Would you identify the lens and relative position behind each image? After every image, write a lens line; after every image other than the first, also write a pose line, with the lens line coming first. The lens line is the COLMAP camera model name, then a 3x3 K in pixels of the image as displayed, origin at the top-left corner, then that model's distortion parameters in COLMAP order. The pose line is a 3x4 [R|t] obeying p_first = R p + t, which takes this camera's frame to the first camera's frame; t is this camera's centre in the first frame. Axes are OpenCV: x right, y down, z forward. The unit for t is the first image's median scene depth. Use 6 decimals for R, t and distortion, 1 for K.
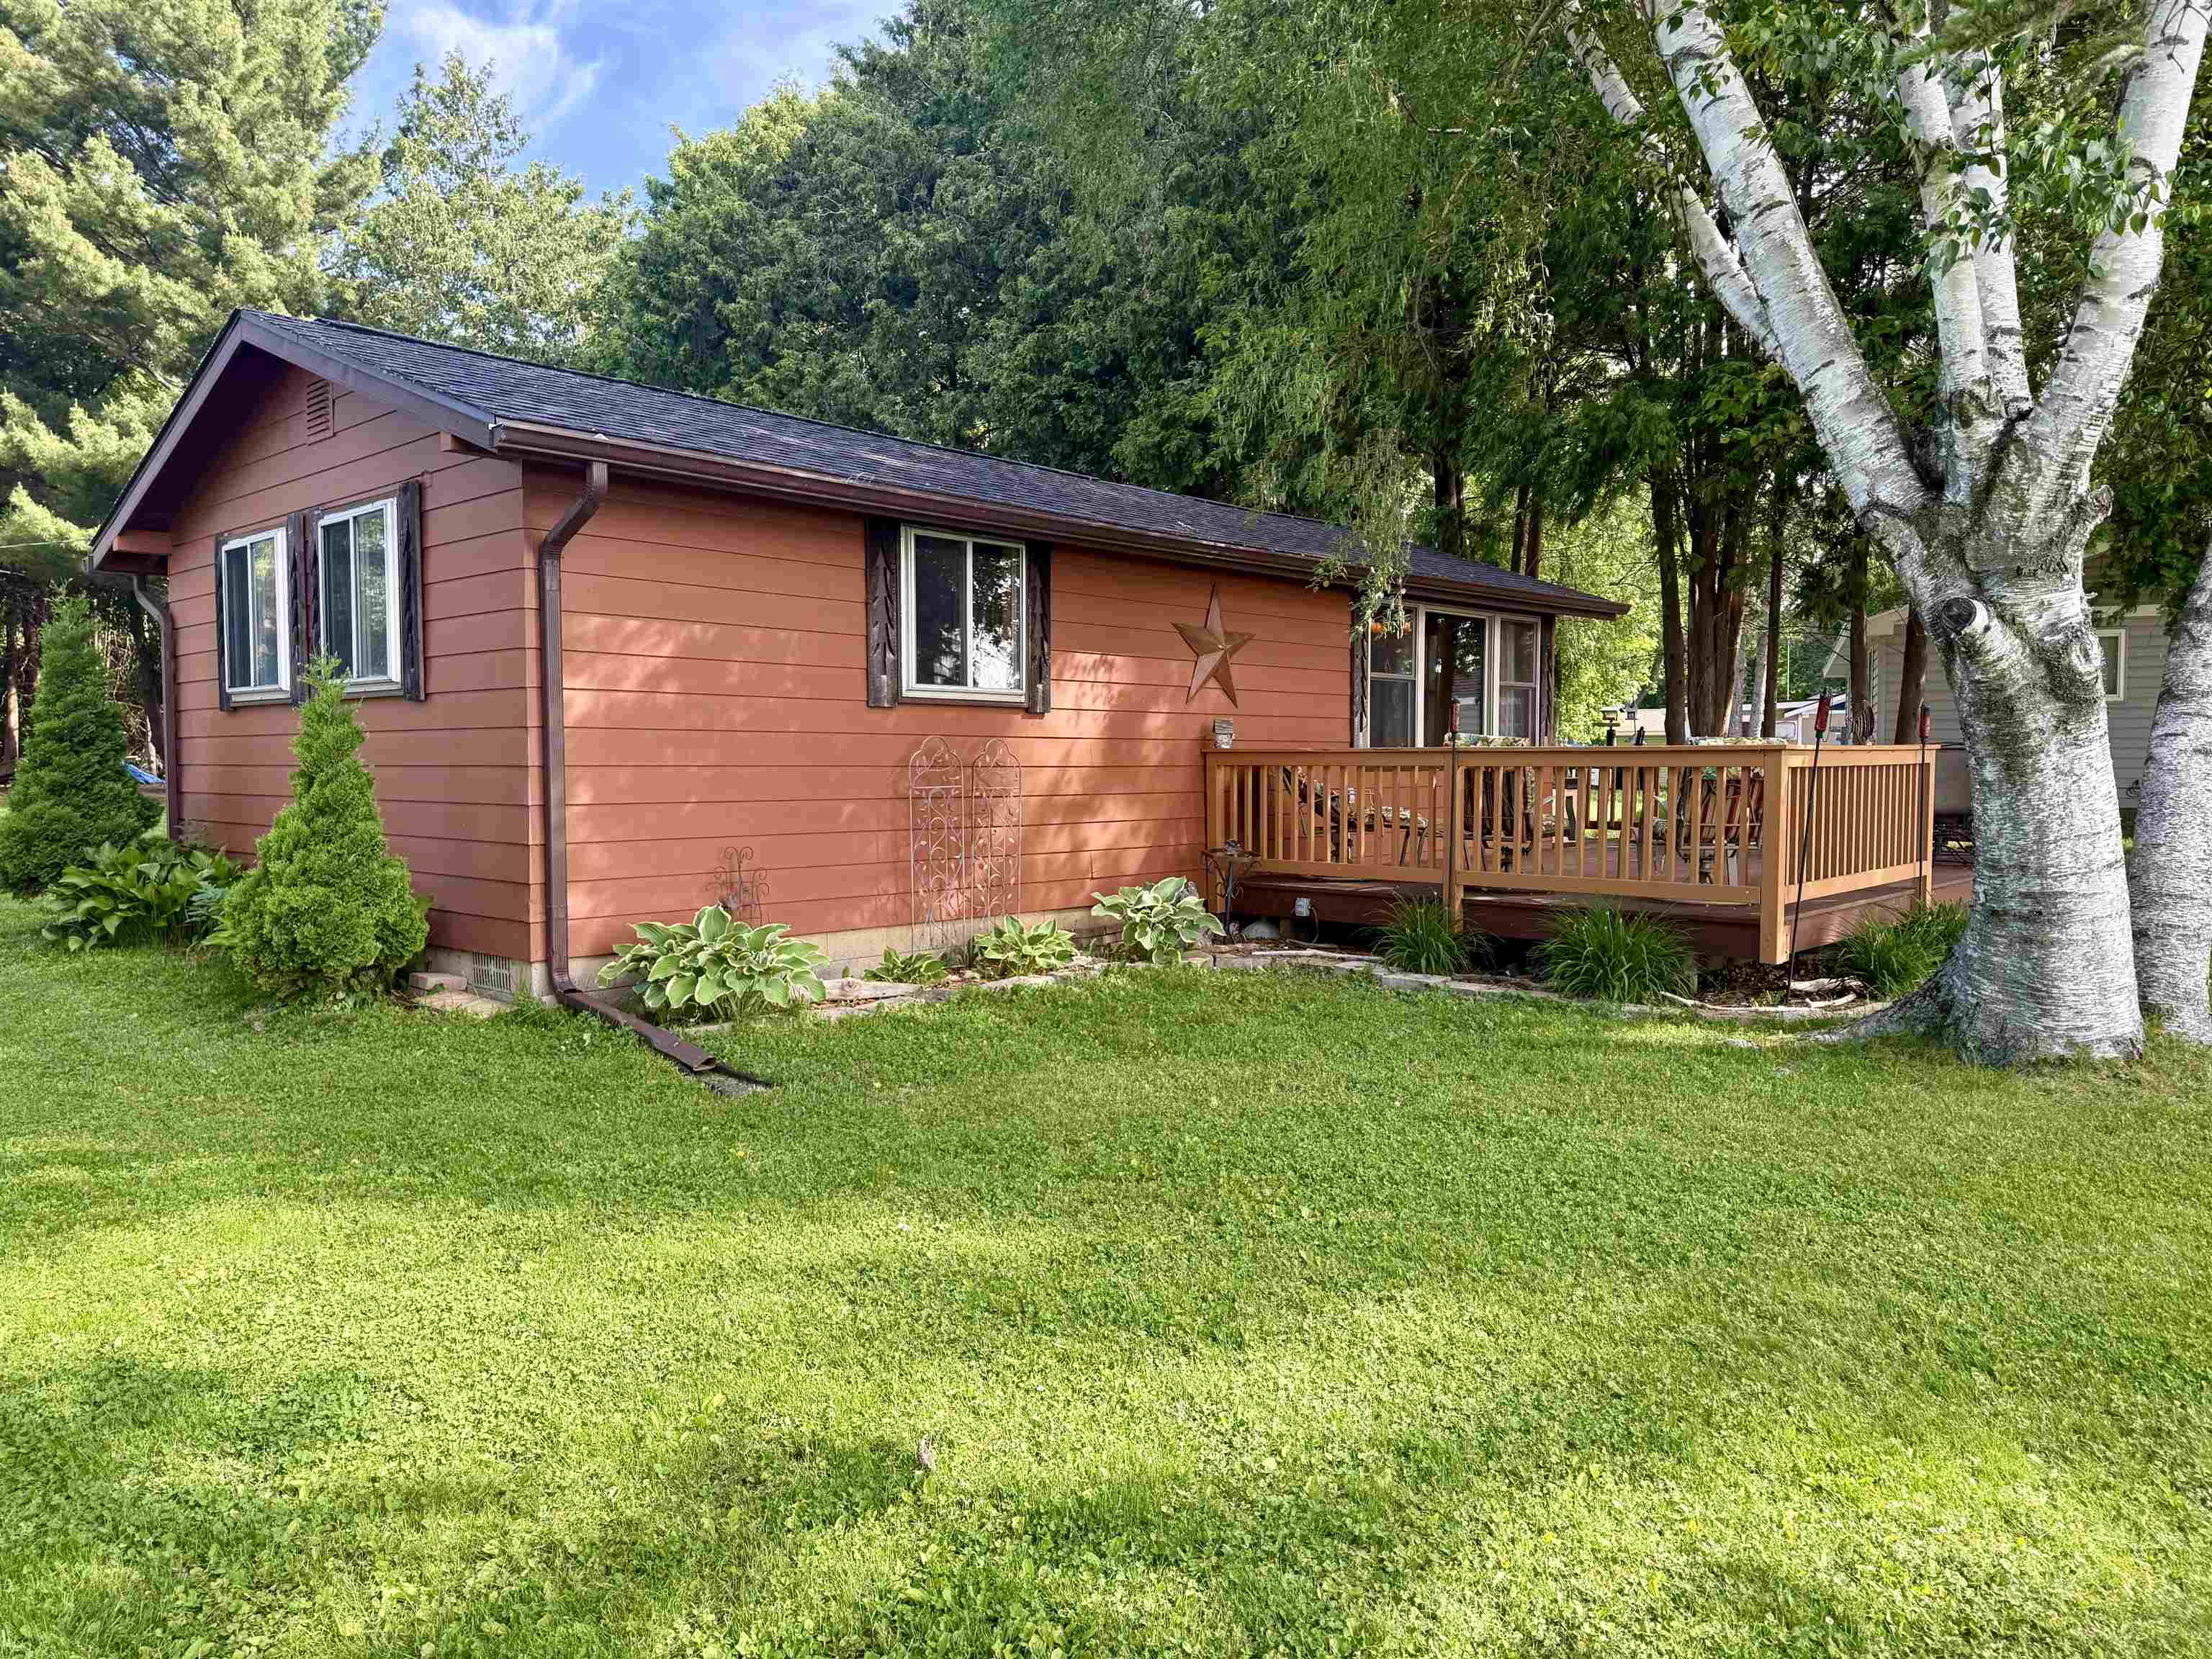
lens RADIAL K [[1548.3, 0, 1105.2], [0, 1548.3, 837.8], [0, 0, 1]] dist [0.080558, -0.092547]
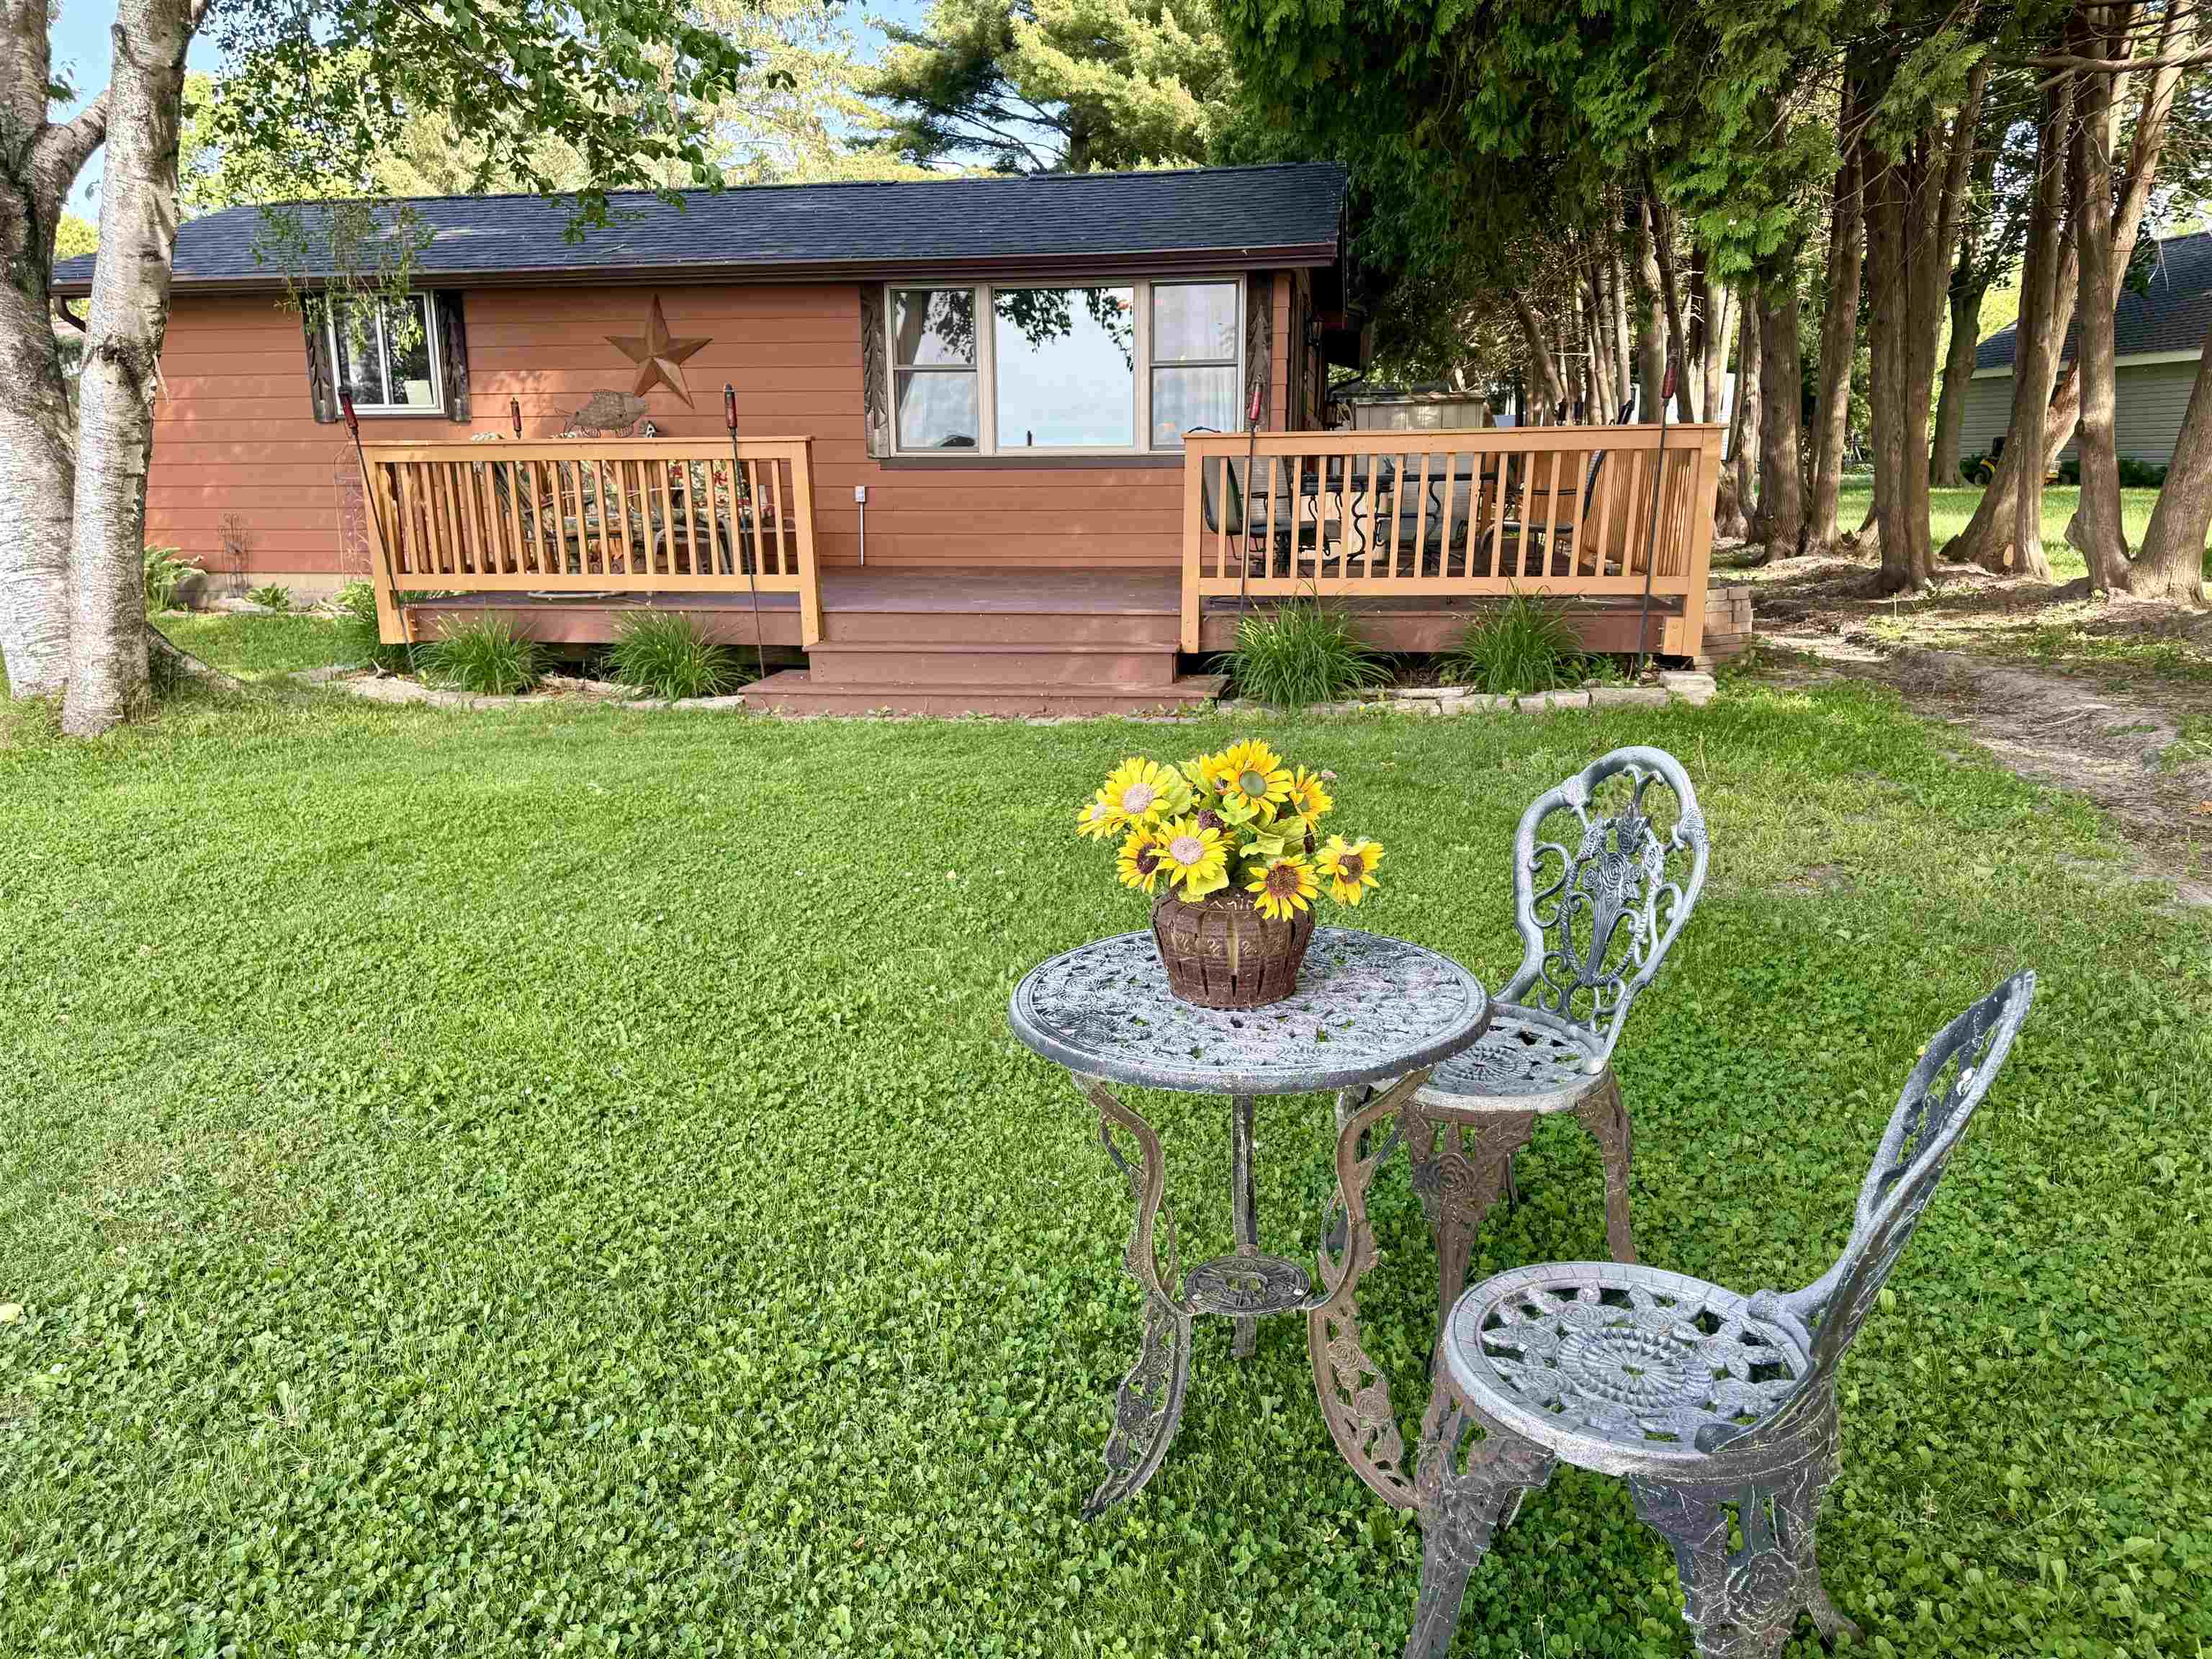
lens RADIAL K [[1563.3, 0, 1104.4], [0, 1563.3, 817.6], [0, 0, 1]] dist [0.098054, -0.134135]
pose [[0.540846, 0.181543, -0.821296, 1.458646], [-0.032945, 0.980253, 0.194984, -0.032466], [0.840476, -0.078399, 0.536147, 0.728023]]
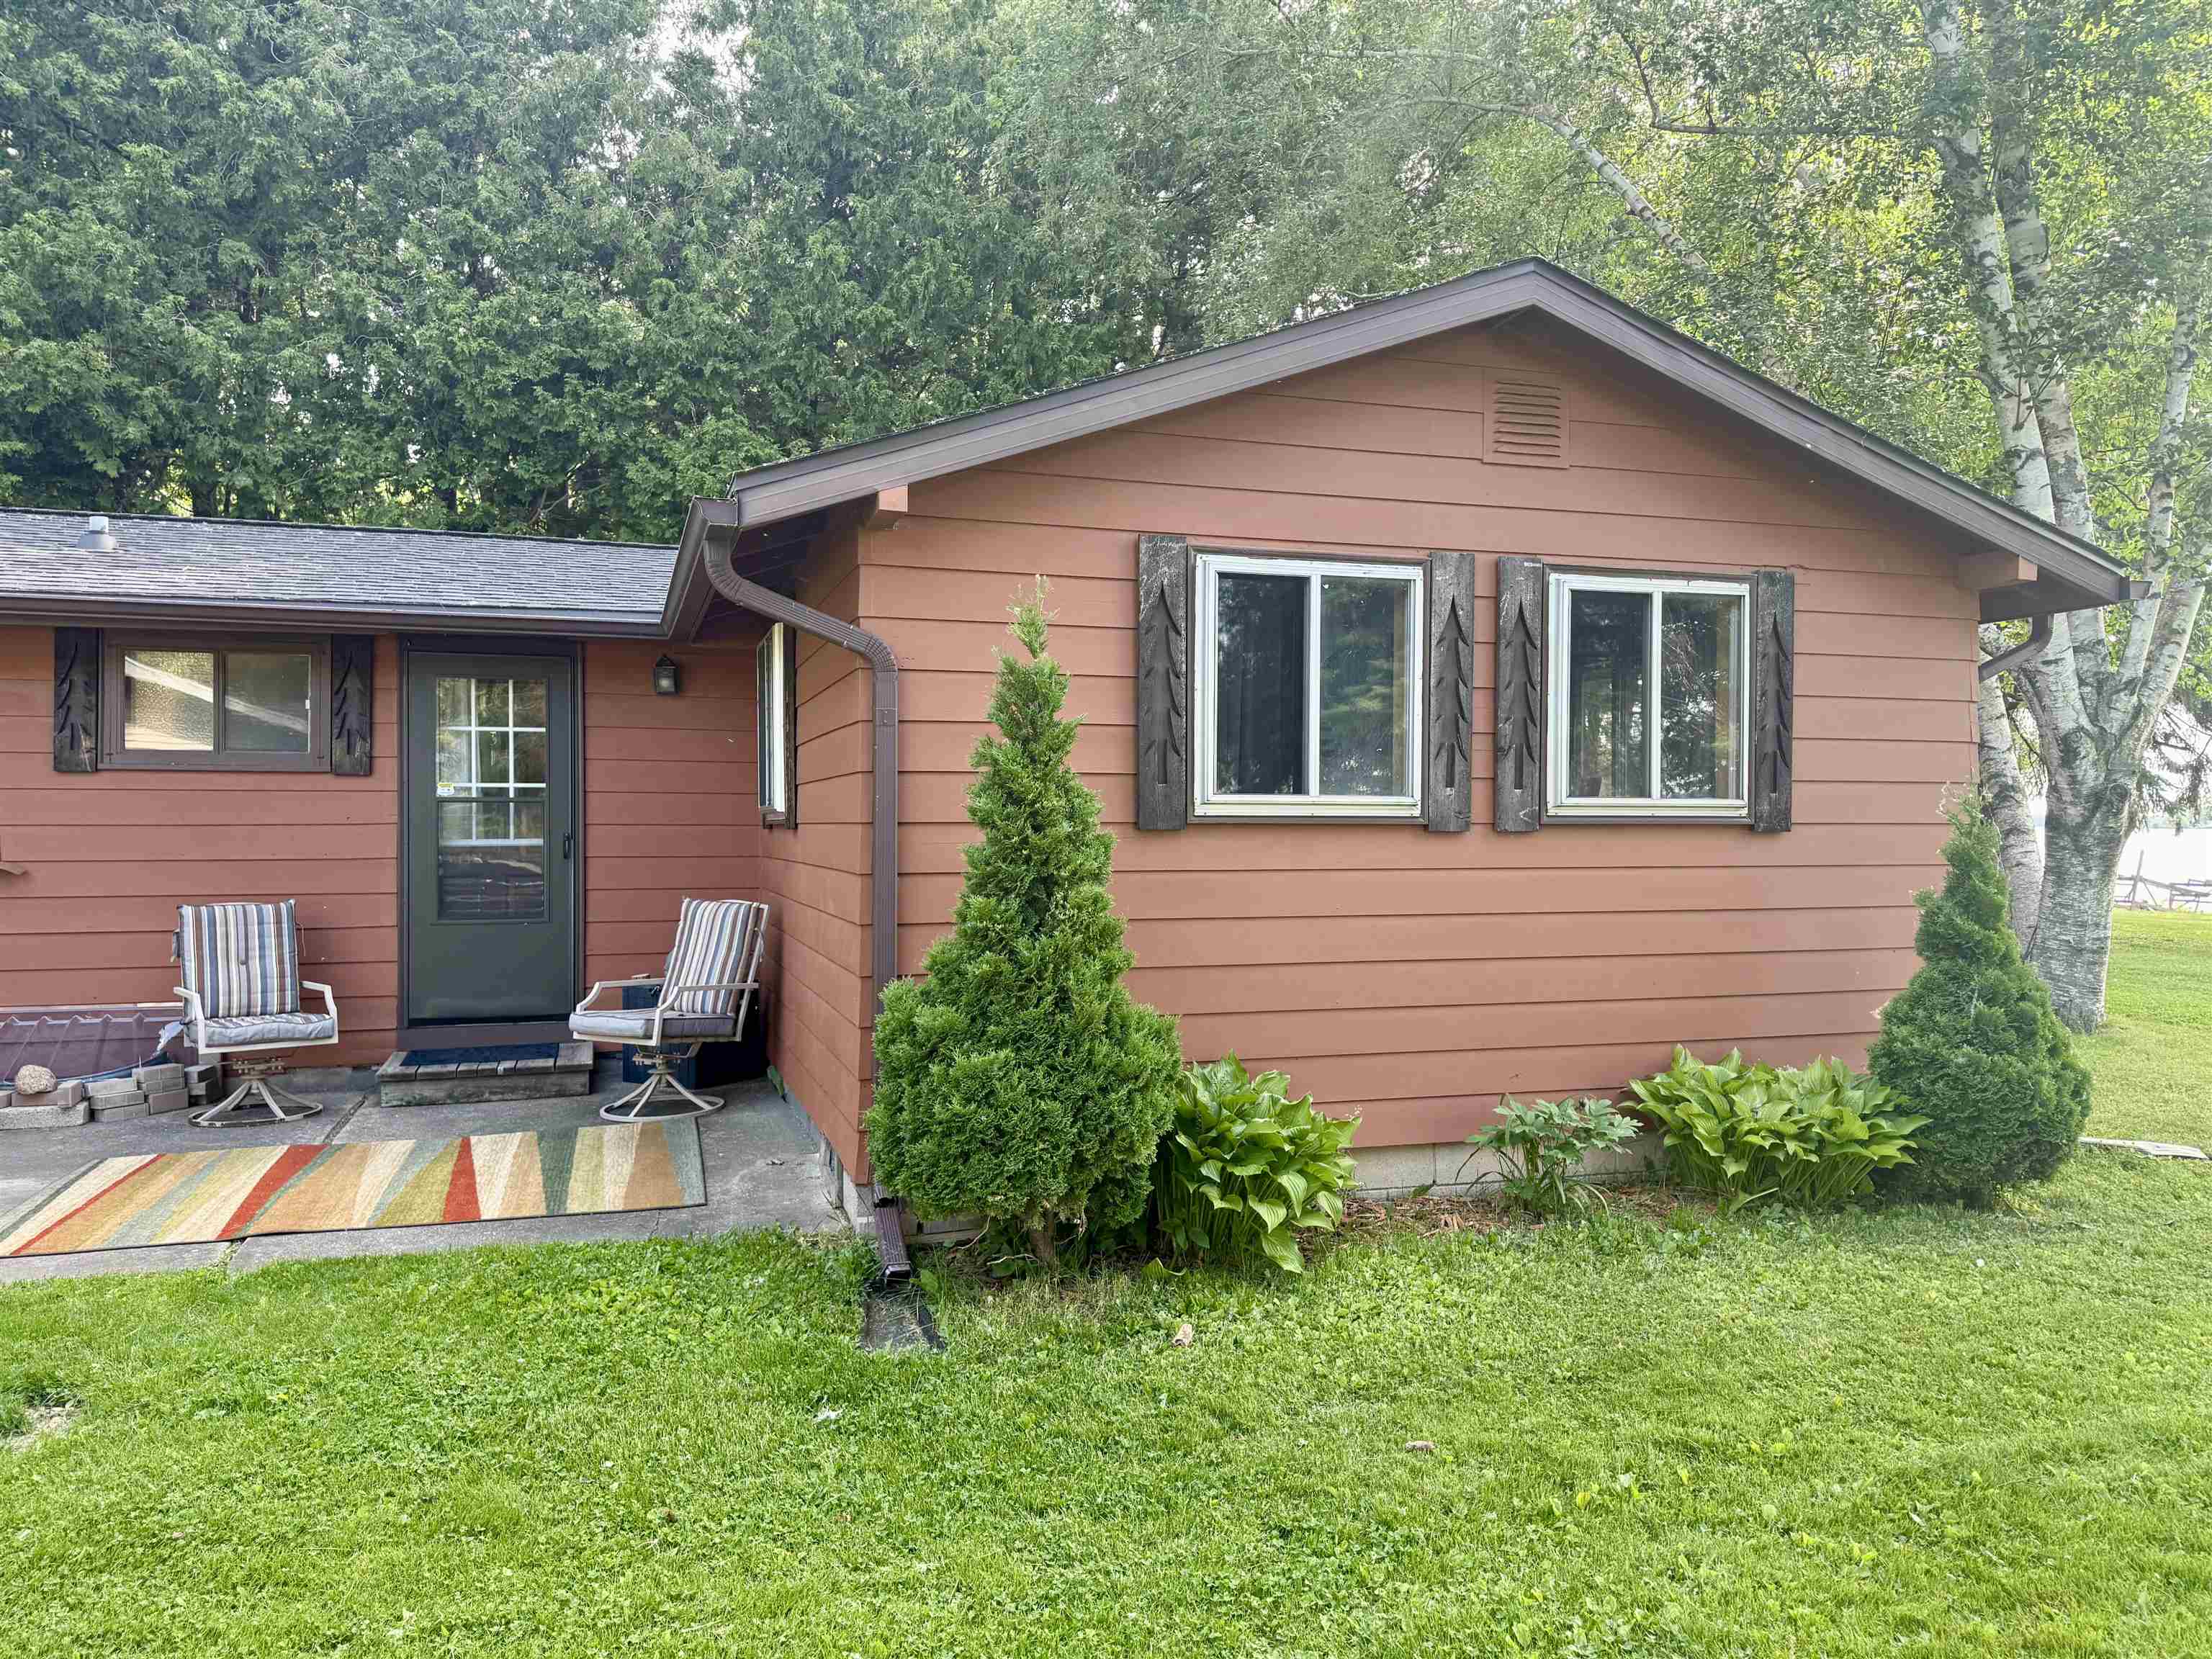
lens RADIAL K [[1552.0, 0, 1120.9], [0, 1552.0, 826.2], [0, 0, 1]] dist [0.061763, -0.056437]
pose [[0.482773, 0.000812, 0.875745, -1.125252], [0.043010, 0.998771, -0.024636, -0.070602], [-0.874689, 0.049560, 0.482145, 0.756593]]
